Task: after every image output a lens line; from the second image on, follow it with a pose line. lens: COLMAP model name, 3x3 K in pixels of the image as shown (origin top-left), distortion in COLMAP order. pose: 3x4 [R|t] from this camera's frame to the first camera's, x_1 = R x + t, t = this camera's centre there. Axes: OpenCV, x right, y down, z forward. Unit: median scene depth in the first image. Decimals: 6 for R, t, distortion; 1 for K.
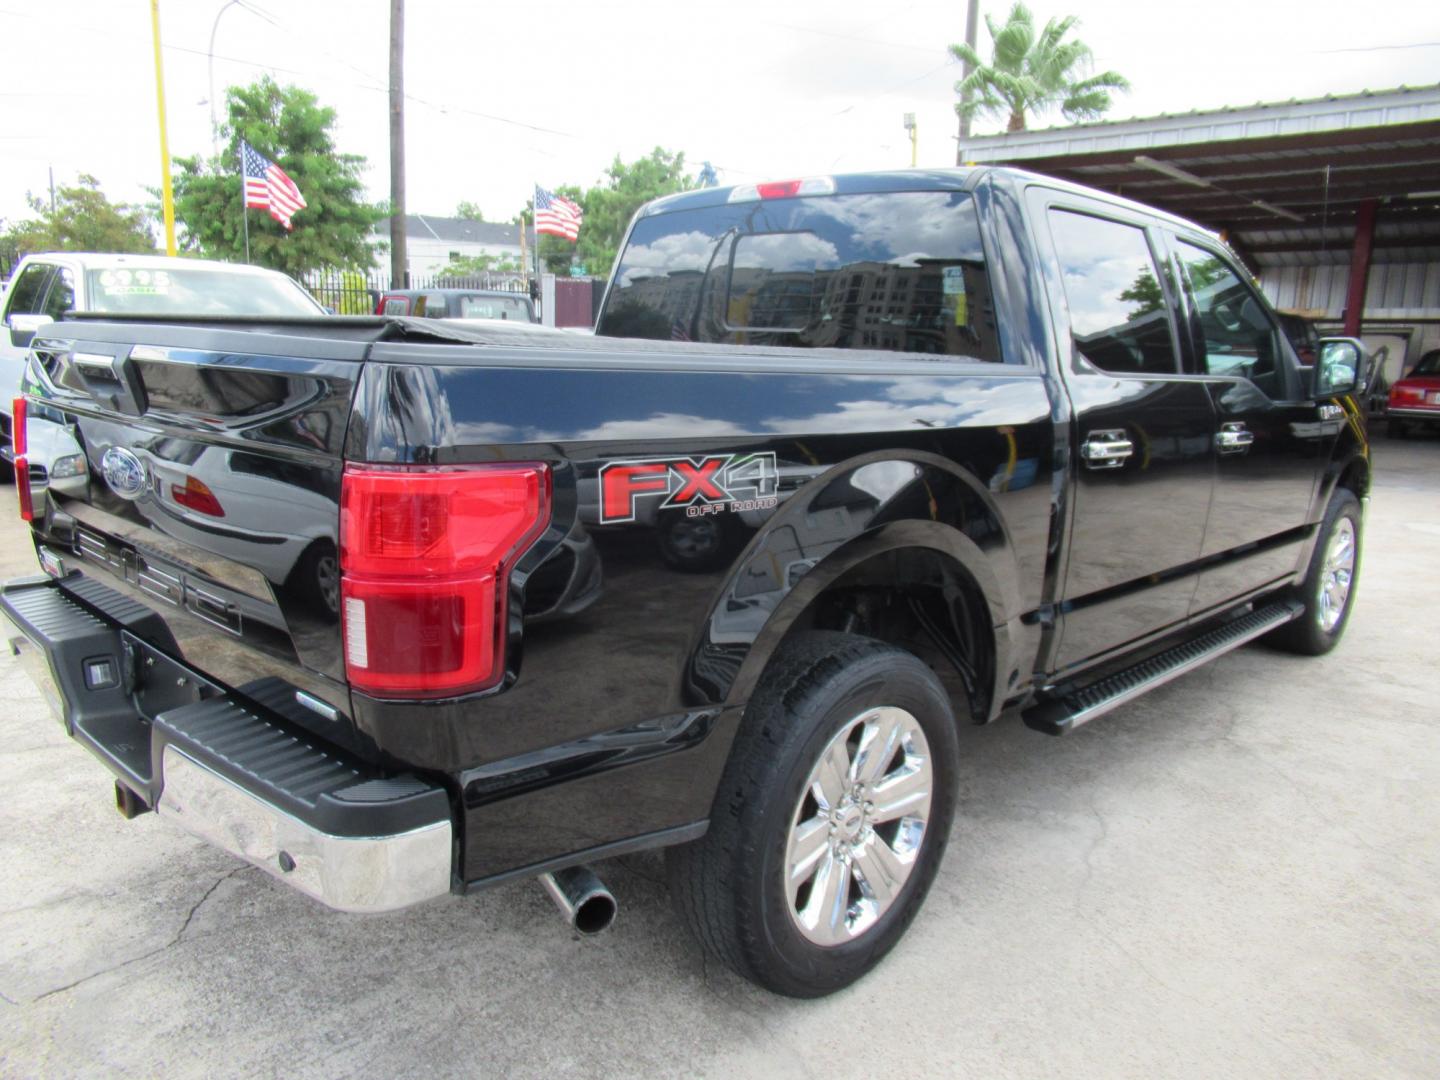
lens RADIAL K [[1016.1, 0, 701.9], [0, 1016.1, 552.1], [0, 0, 1]] dist [0.004170, -0.006619]
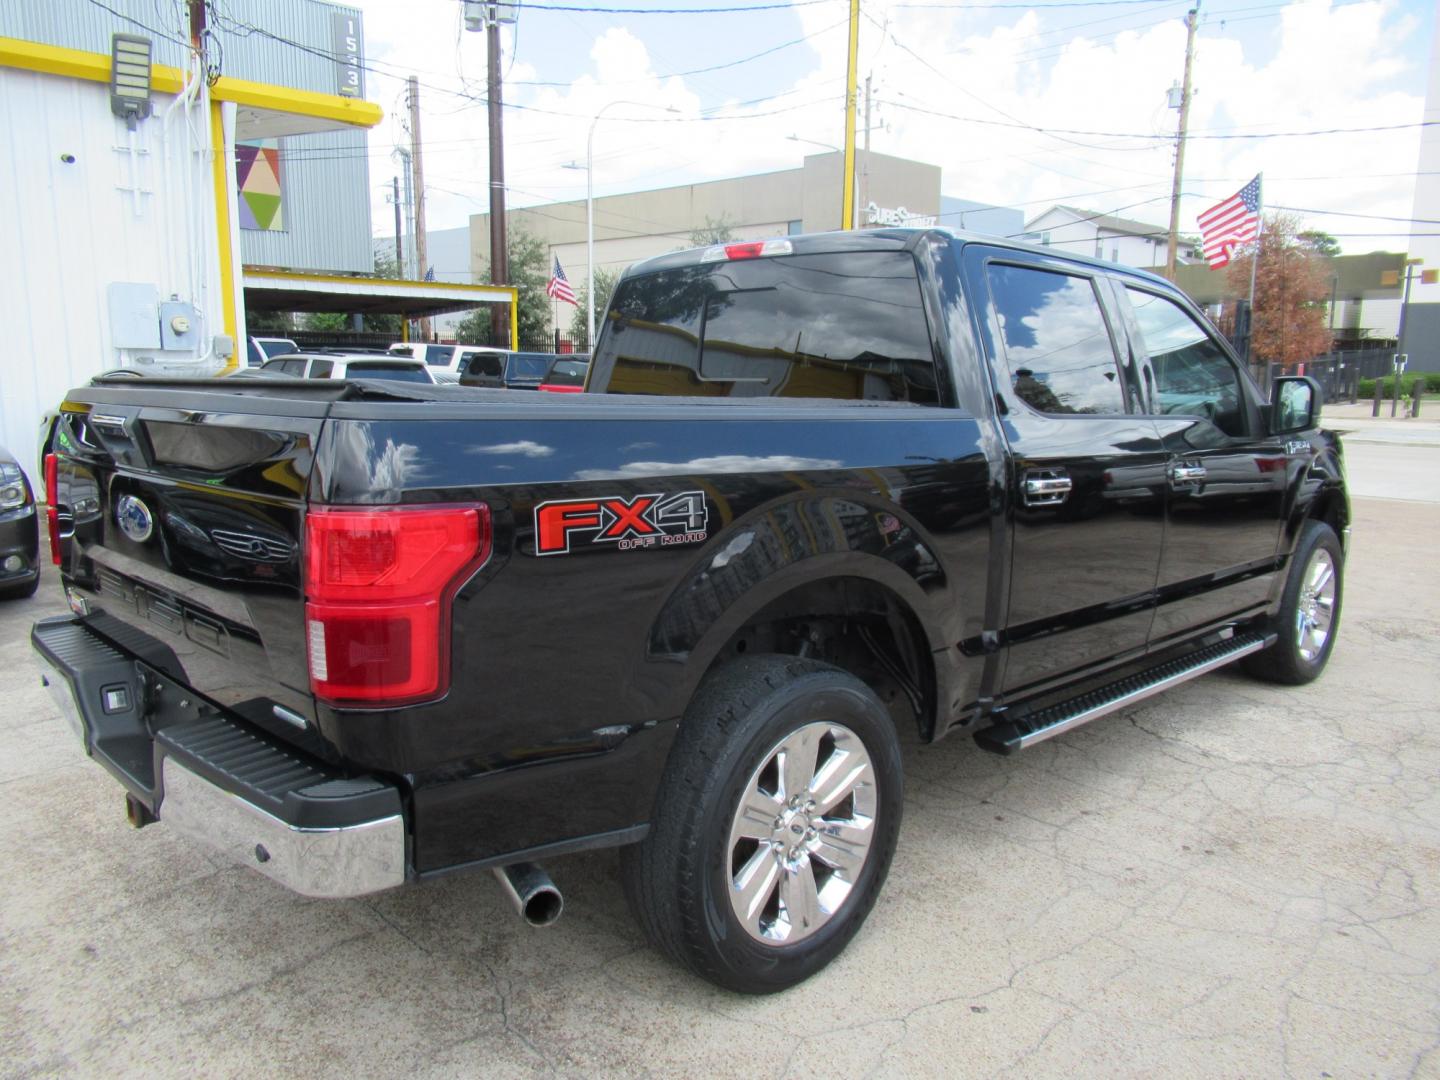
lens RADIAL K [[1016.1, 0, 704.1], [0, 1016.1, 558.4], [0, 0, 1]] dist [0.004170, -0.006619]
pose [[0.999283, -0.013651, -0.035301, 0.113359], [0.012265, 0.999157, -0.039187, 0.019699], [0.035807, 0.038726, 0.998608, -0.117092]]
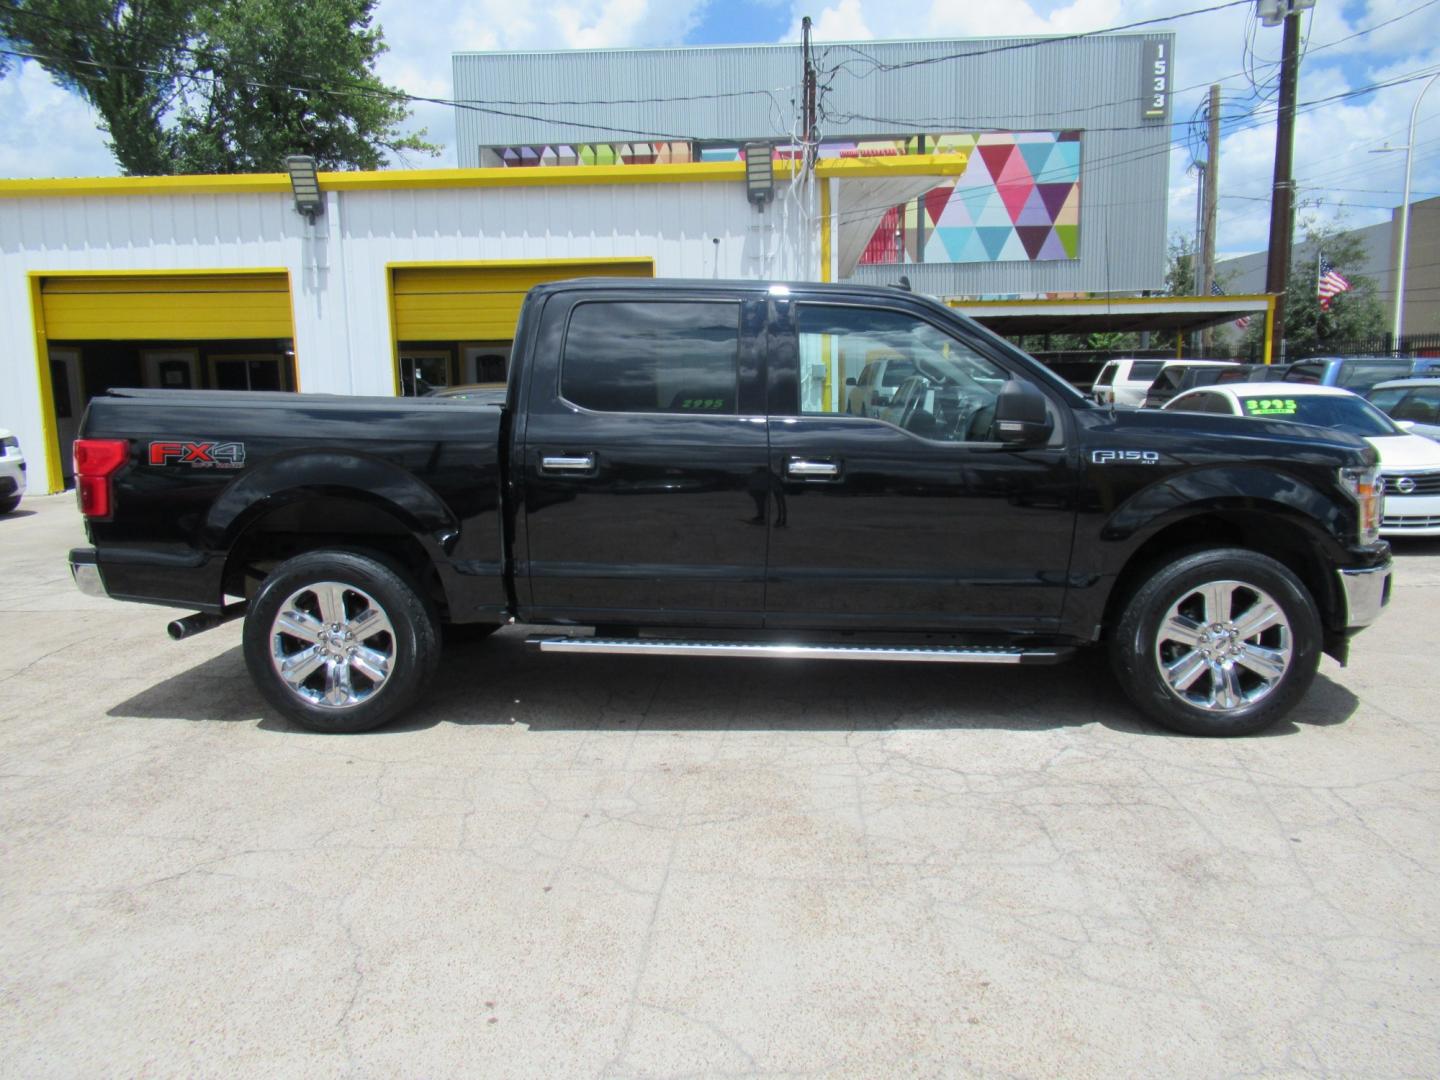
lens RADIAL K [[1016.1, 0, 718.2], [0, 1016.1, 537.2], [0, 0, 1]] dist [0.004170, -0.006619]
pose [[0.676713, 0.069801, -0.732931, 0.871365], [-0.132641, 0.990765, -0.028111, 0.022281], [0.724200, 0.116240, 0.679722, 0.007449]]
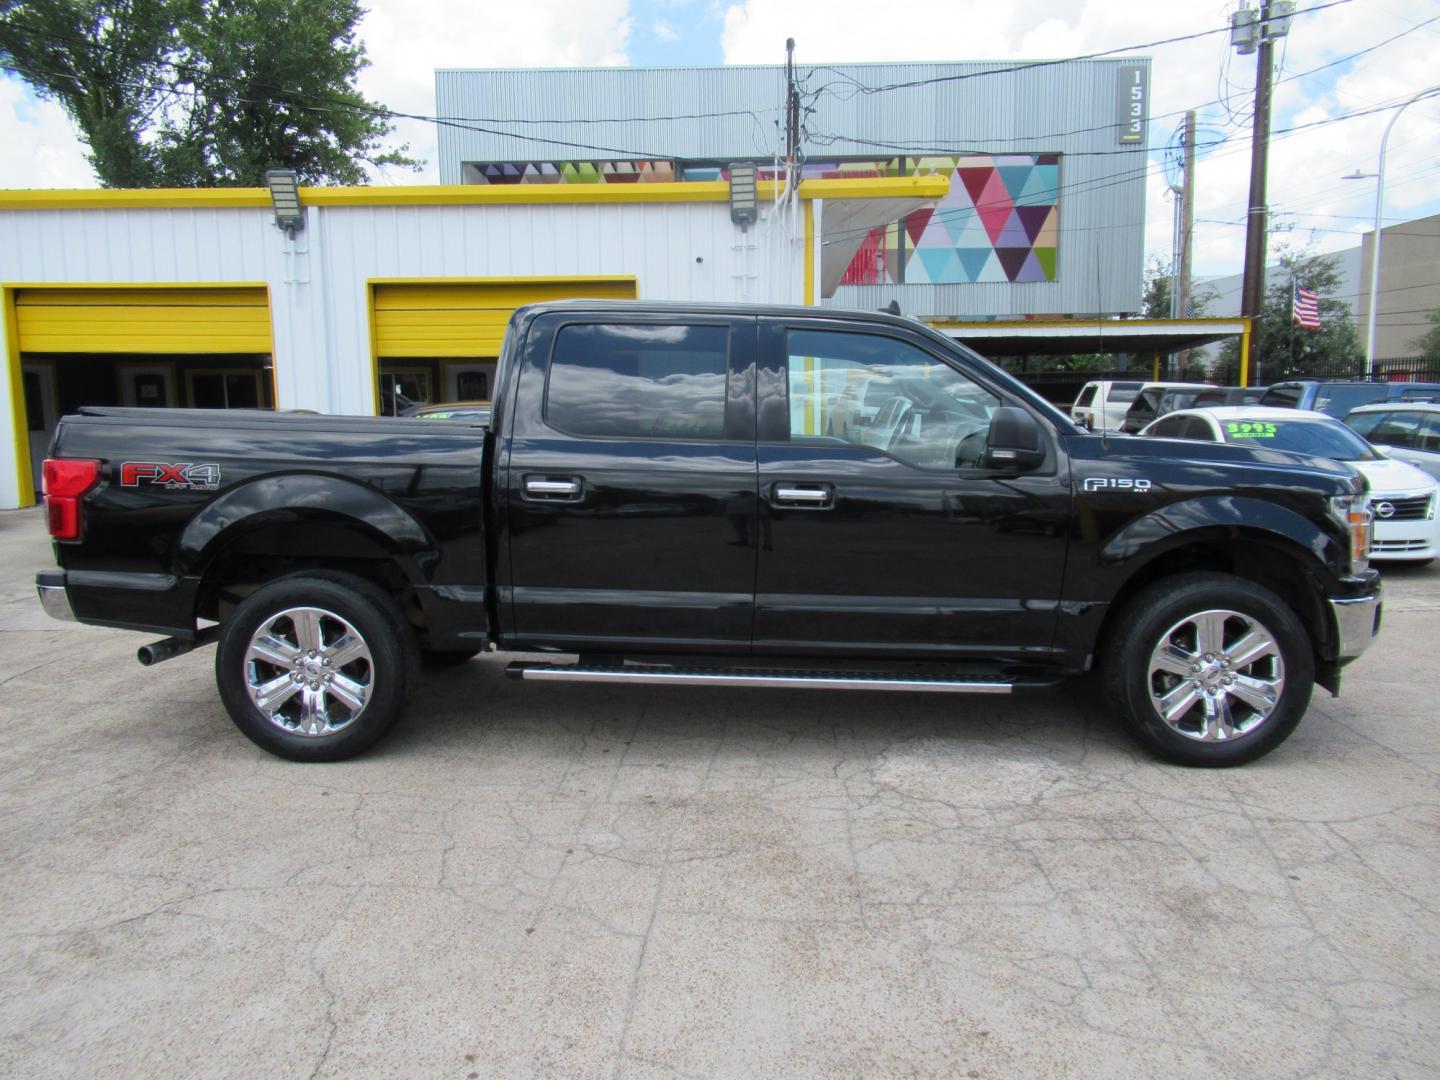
lens RADIAL K [[1016.1, 0, 716.7], [0, 1016.1, 537.1], [0, 0, 1]] dist [0.004170, -0.006619]
pose [[0.689835, 0.061206, -0.721375, 0.858065], [-0.136891, 0.989473, -0.046953, 0.016135], [0.710907, 0.131139, 0.690951, 0.011620]]
